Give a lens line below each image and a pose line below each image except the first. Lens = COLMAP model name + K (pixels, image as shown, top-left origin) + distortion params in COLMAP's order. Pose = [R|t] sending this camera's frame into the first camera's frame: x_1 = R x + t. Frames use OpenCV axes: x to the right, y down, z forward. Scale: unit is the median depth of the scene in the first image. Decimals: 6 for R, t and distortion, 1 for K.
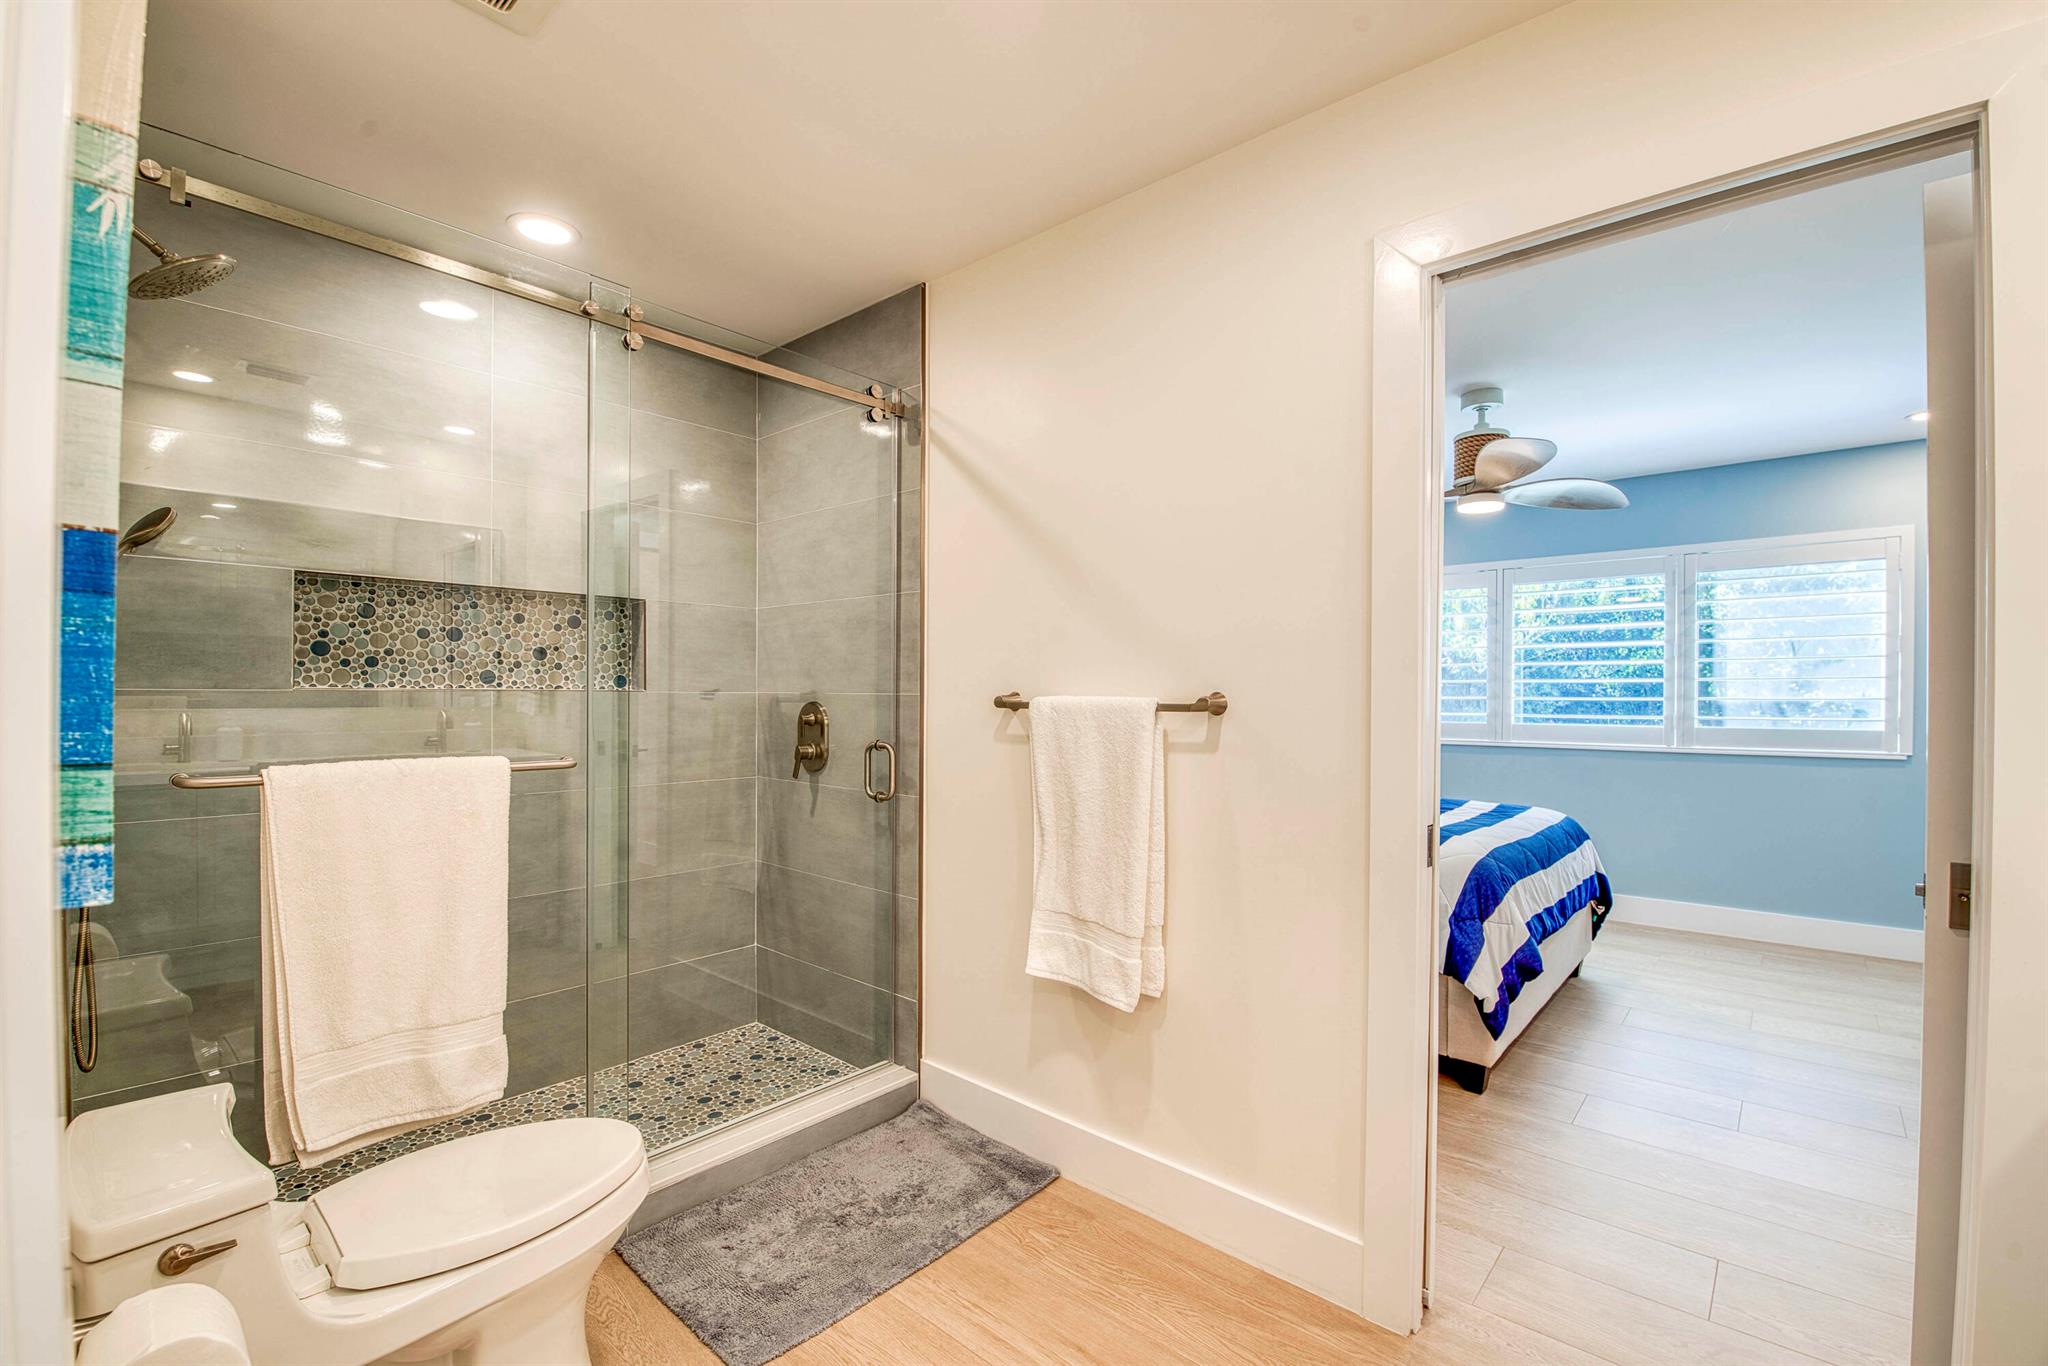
lens RADIAL K [[882.4, 0, 1046.5], [0, 882.4, 701.9], [0, 0, 1]] dist [0.002405, -0.011868]
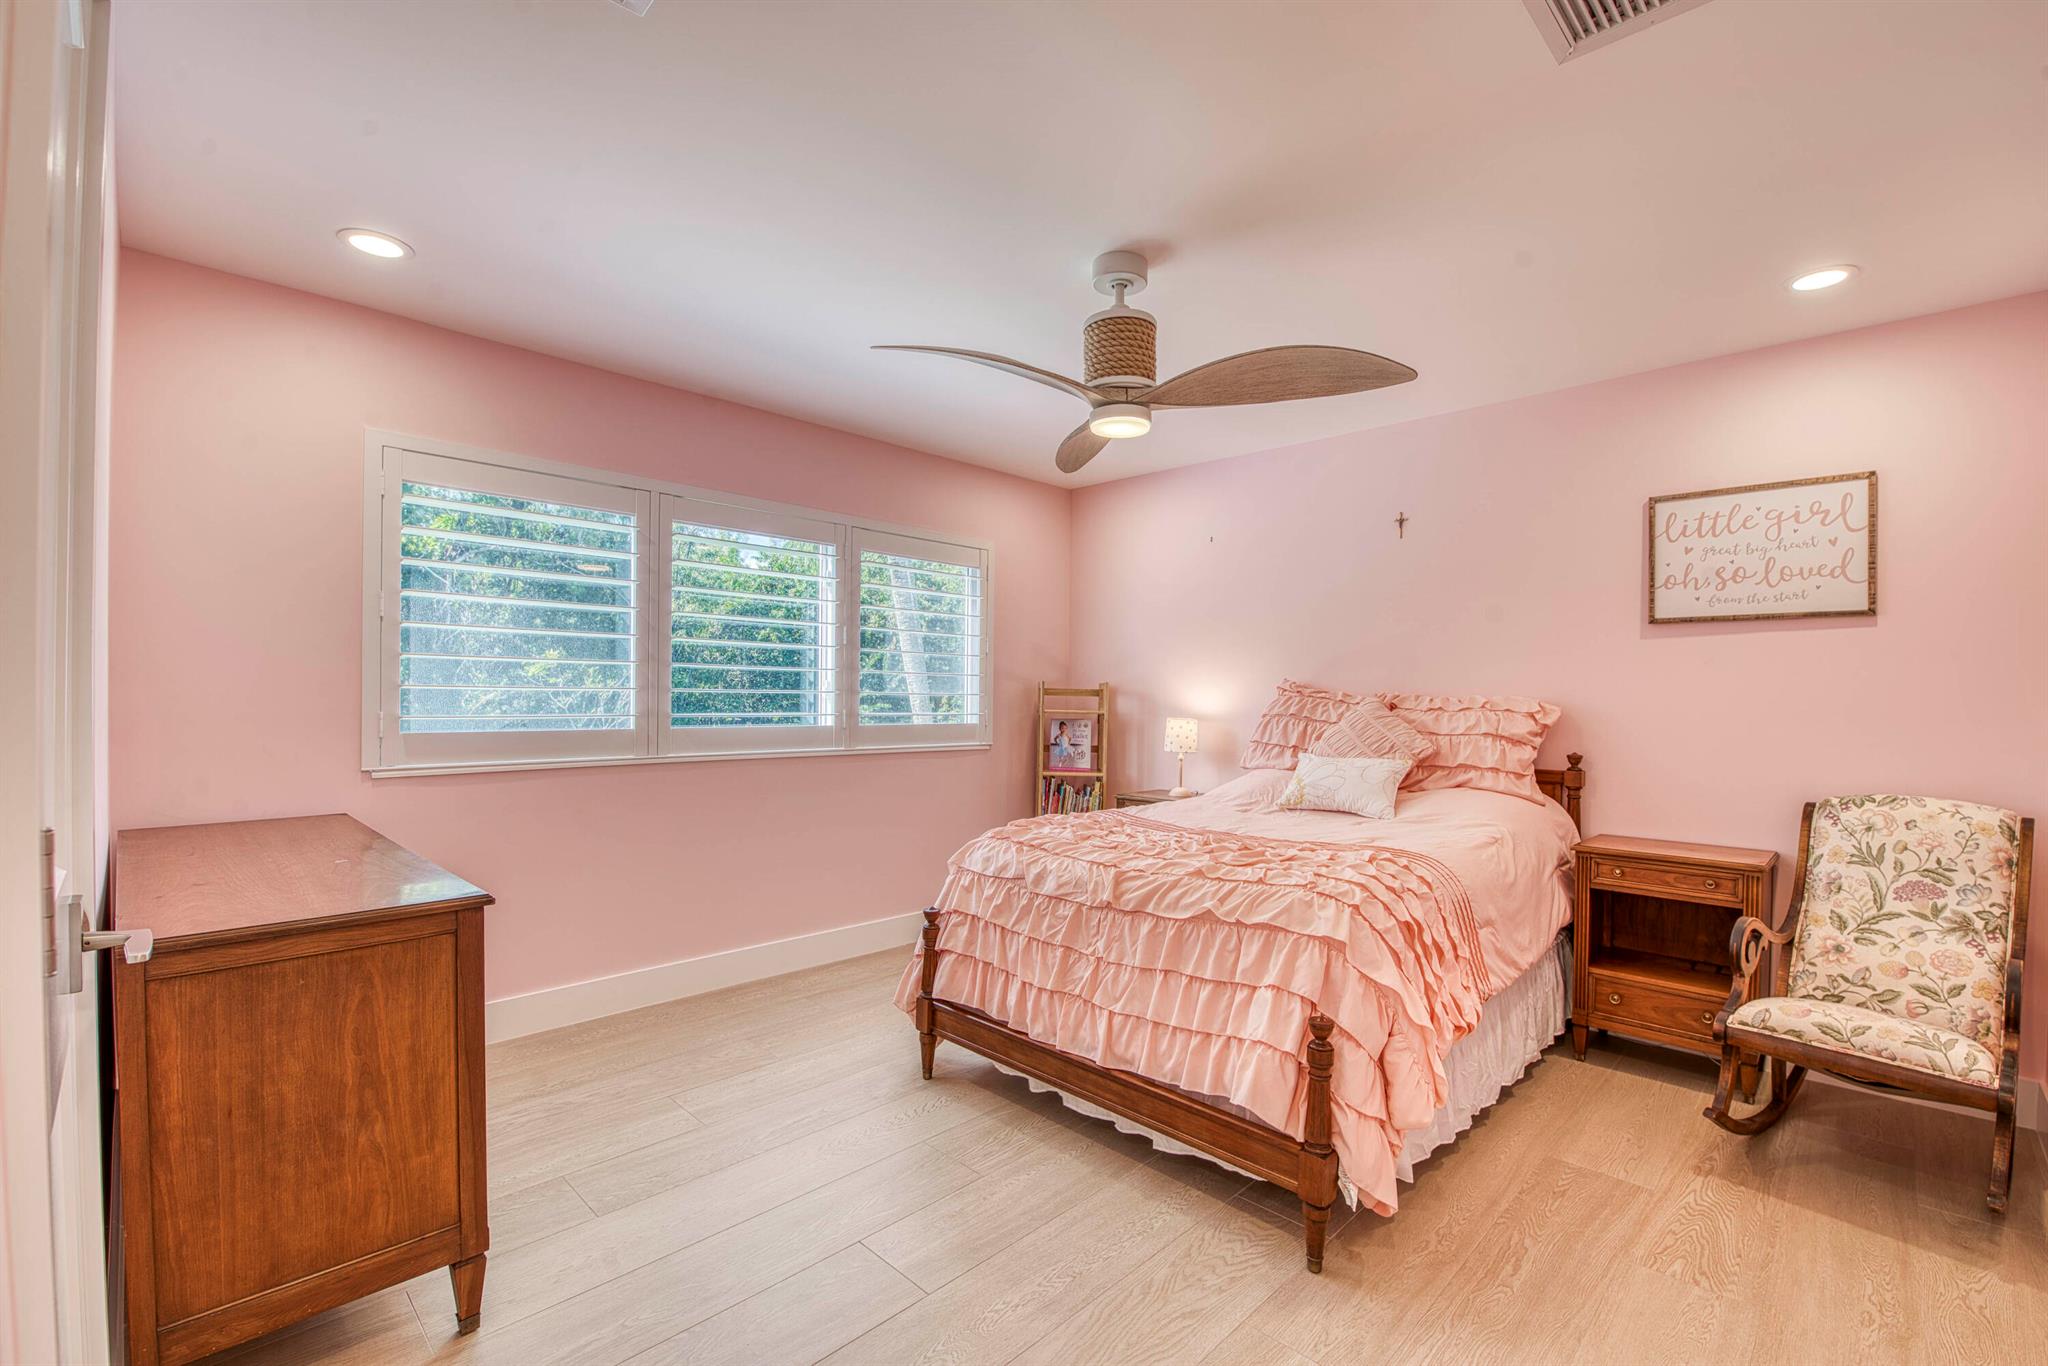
lens RADIAL K [[882.4, 0, 1046.5], [0, 882.4, 701.9], [0, 0, 1]] dist [0.002405, -0.011868]
pose [[0.042692, -0.001654, 0.999087, -0.147784], [-0.002226, 0.999996, 0.001751, 0.003428], [-0.999086, -0.002299, 0.042688, 0.797490]]
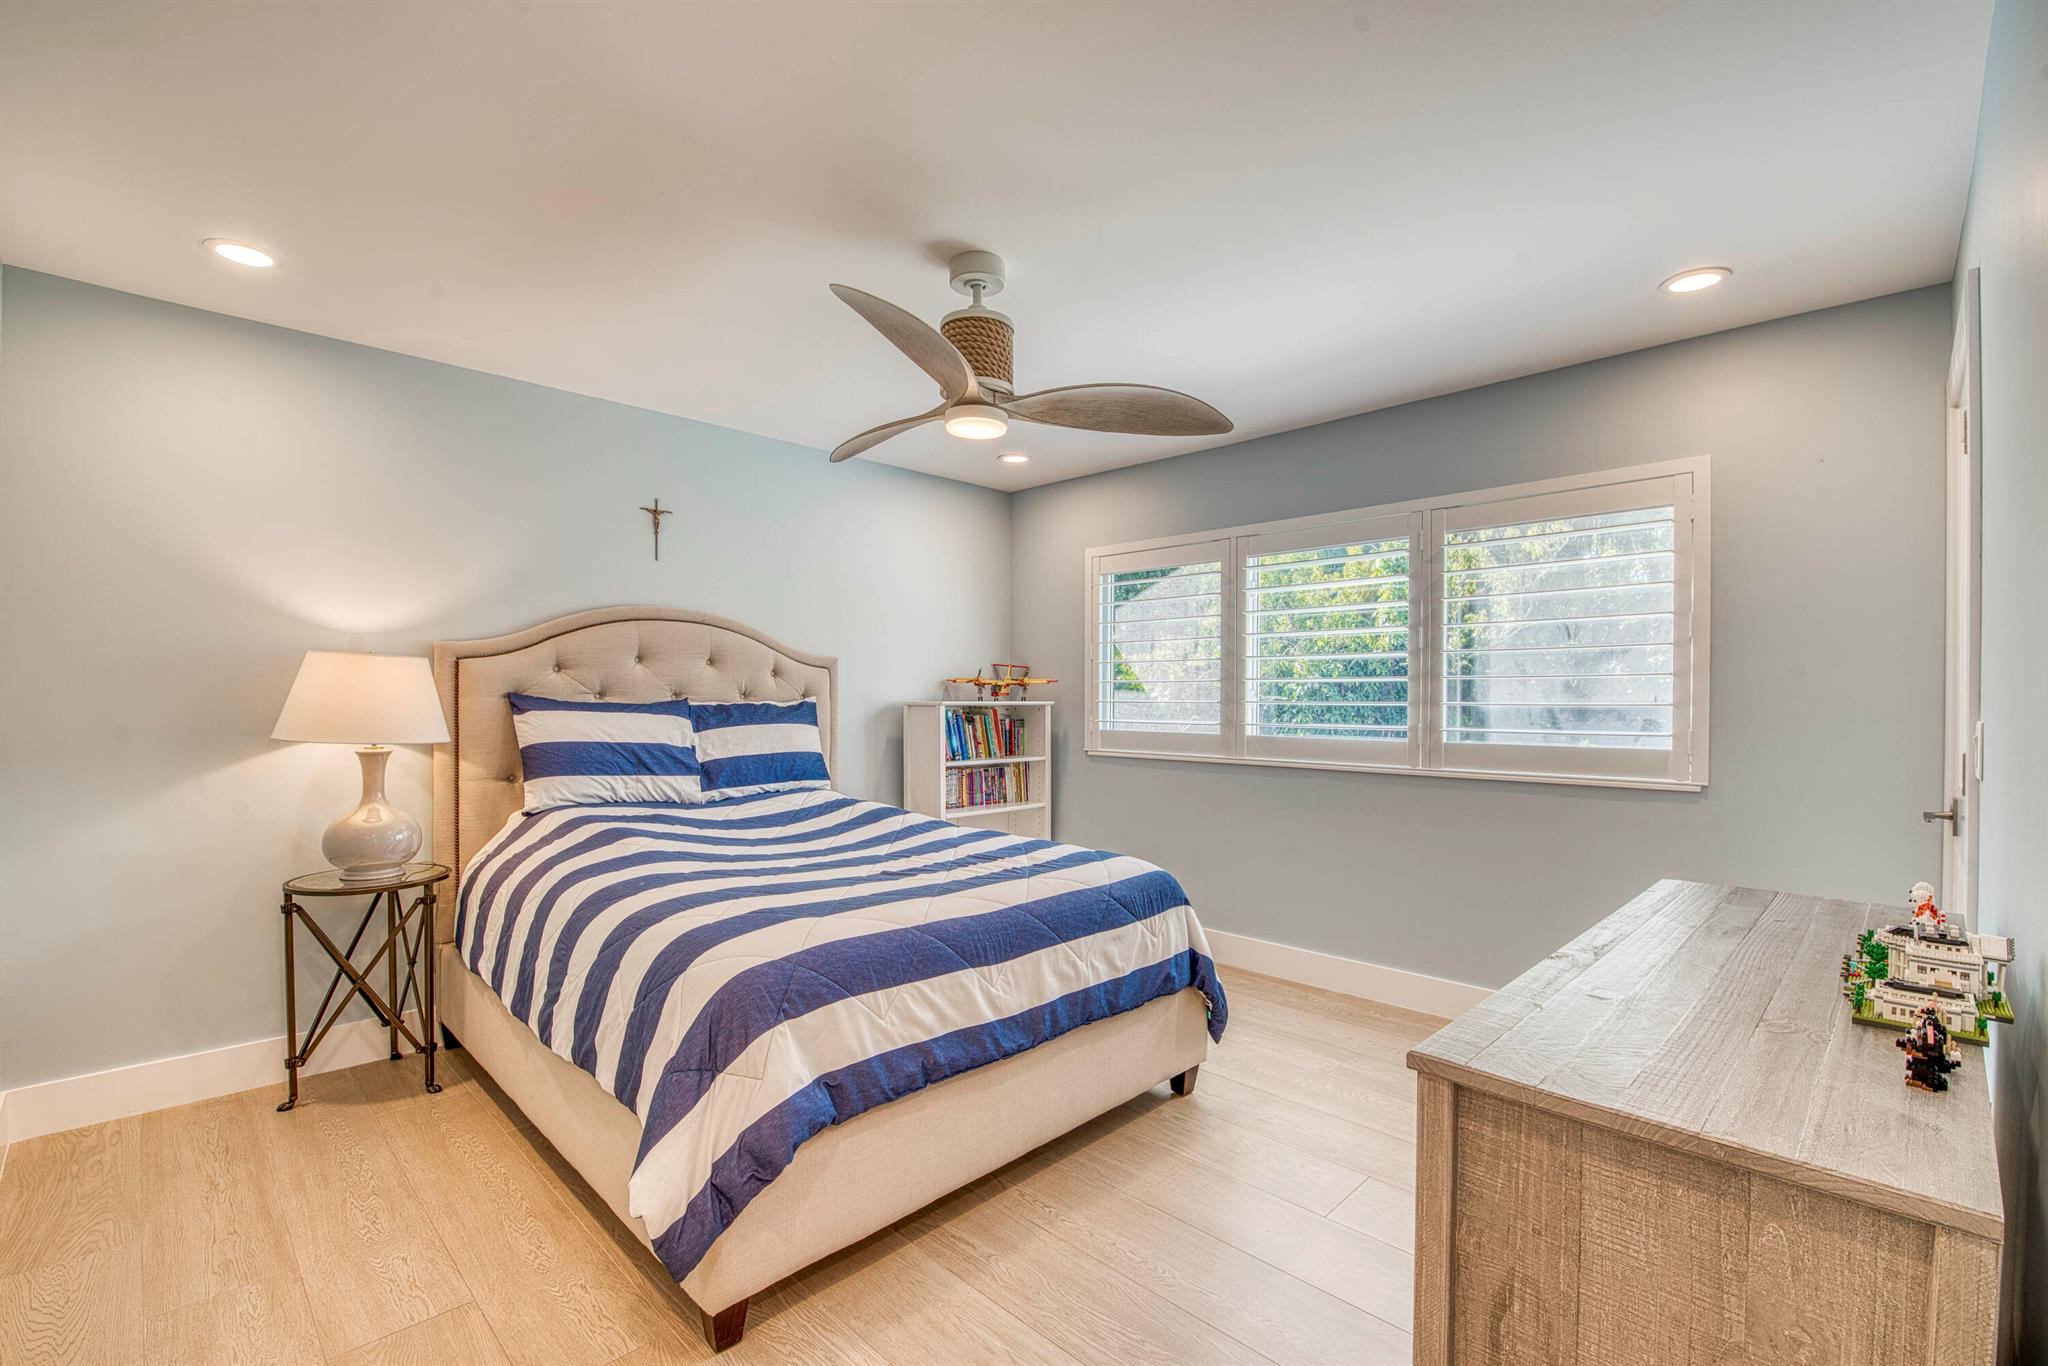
lens RADIAL K [[882.4, 0, 1046.5], [0, 882.4, 701.9], [0, 0, 1]] dist [0.002405, -0.011868]
pose [[0.998154, 0.000722, -0.060733, 0.463669], [-0.000979, 0.999991, -0.004206, -0.001919], [0.060729, 0.004257, 0.998145, 0.247183]]
